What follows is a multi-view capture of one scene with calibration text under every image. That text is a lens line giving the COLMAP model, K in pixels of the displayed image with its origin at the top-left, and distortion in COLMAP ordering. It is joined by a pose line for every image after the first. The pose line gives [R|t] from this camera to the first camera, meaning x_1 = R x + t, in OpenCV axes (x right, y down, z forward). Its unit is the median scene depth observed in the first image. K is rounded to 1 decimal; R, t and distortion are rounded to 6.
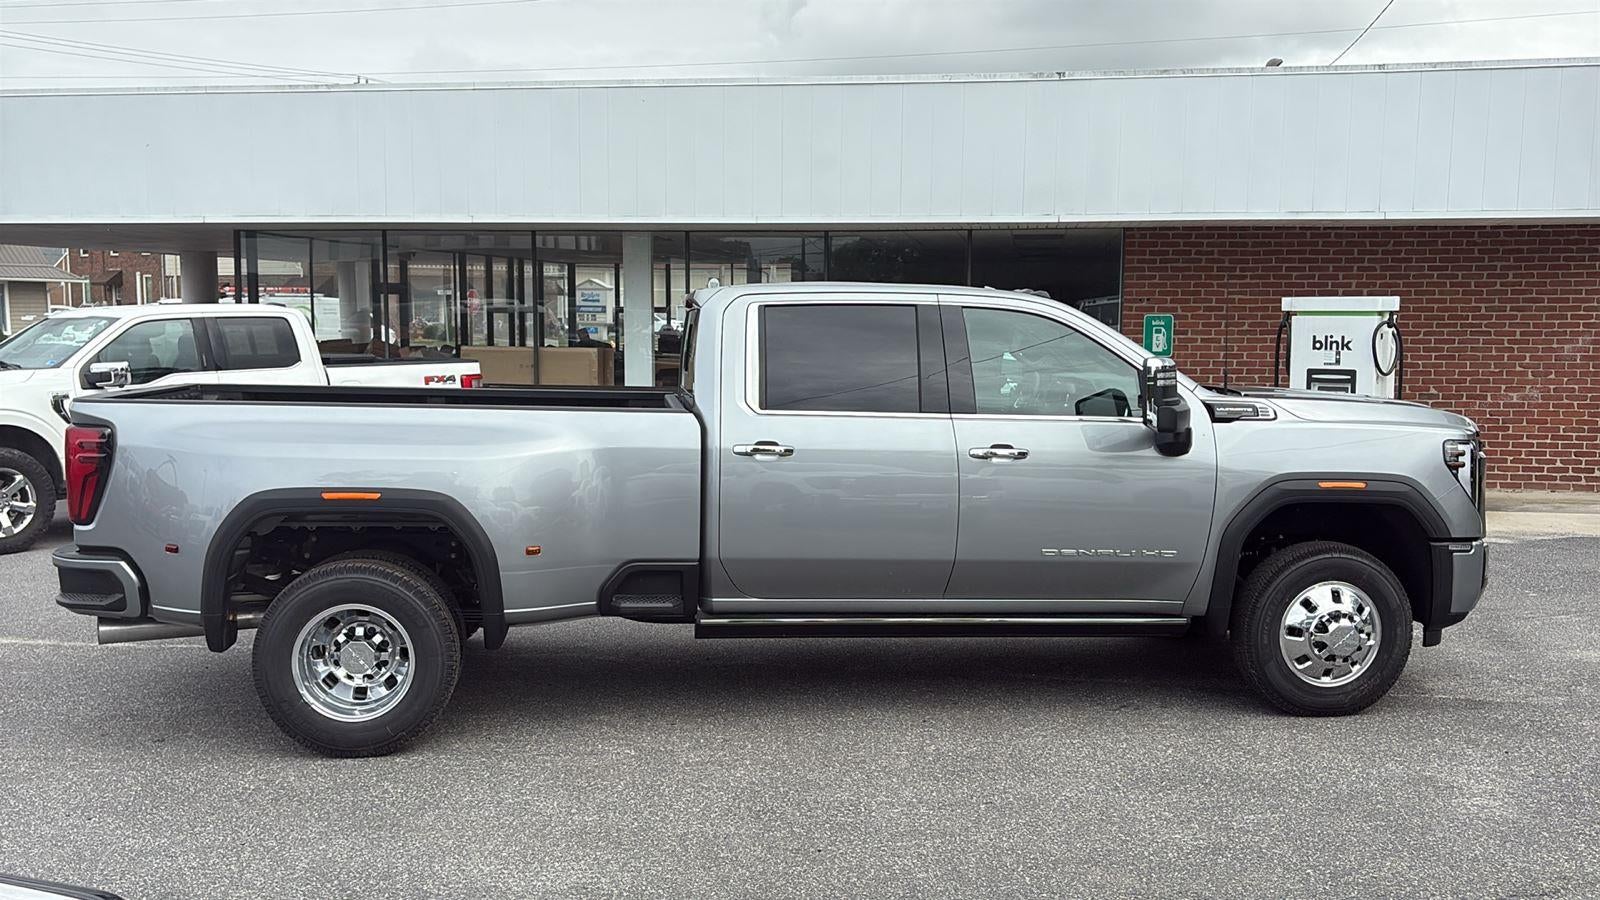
lens RADIAL K [[1472.5, 0, 793.3], [0, 1472.5, 454.2], [0, 0, 1]] dist [0.030446, 0.000000]
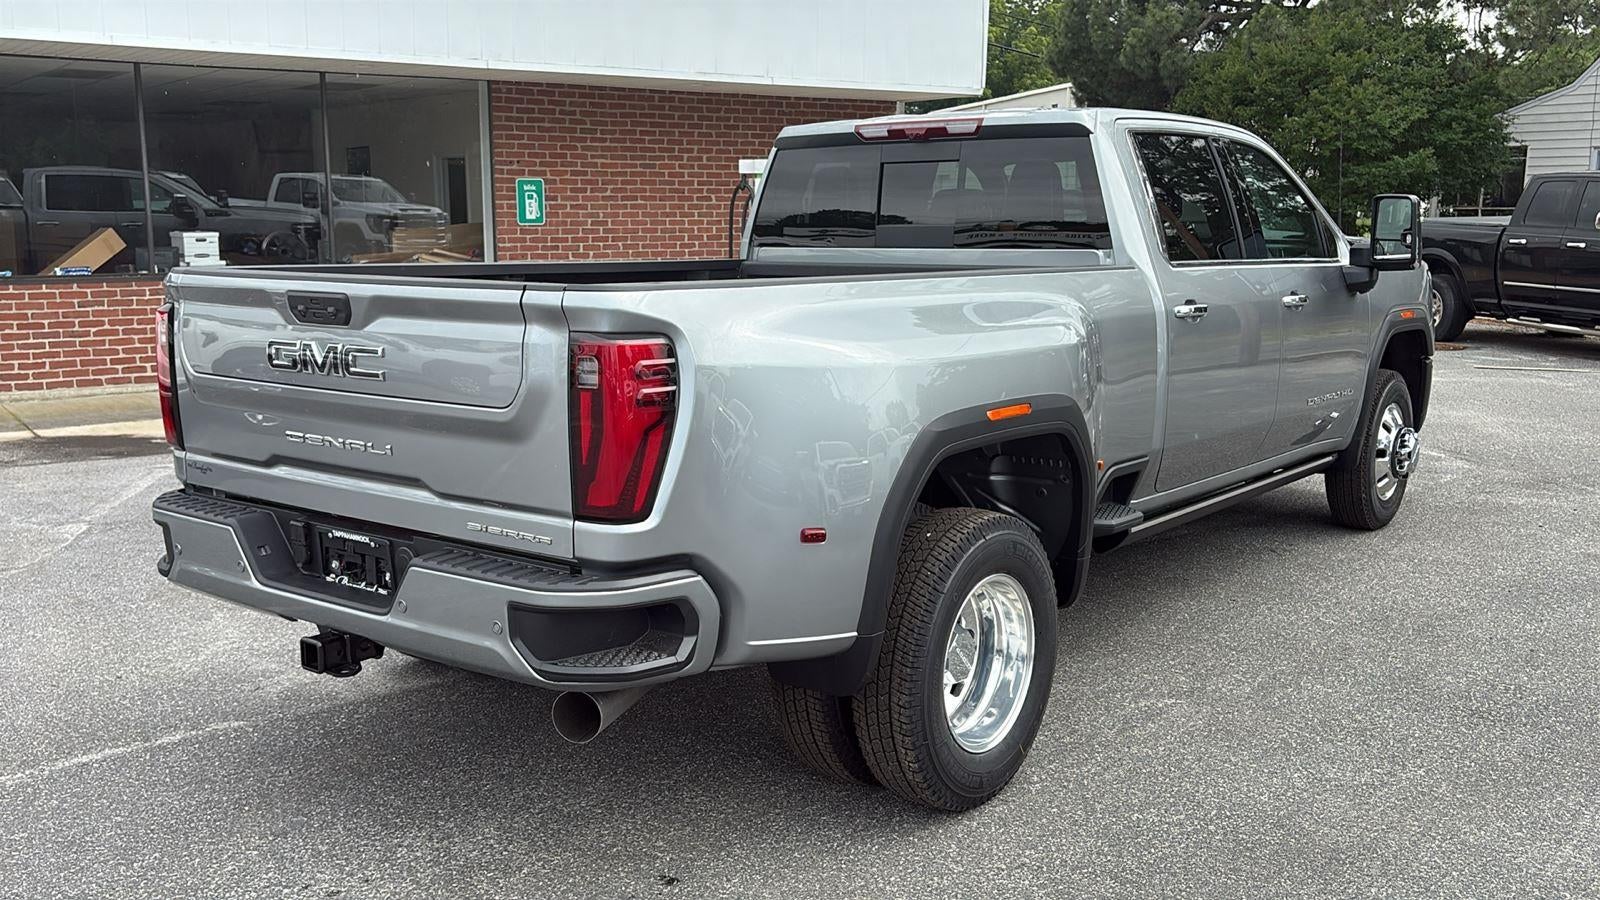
lens RADIAL K [[1472.5, 0, 784.0], [0, 1472.5, 461.0], [0, 0, 1]] dist [0.030446, 0.000000]
pose [[0.708984, -0.127707, 0.693565, -0.366705], [0.070083, 0.991357, 0.110900, -0.012782], [-0.701733, -0.030019, 0.711807, 0.271518]]
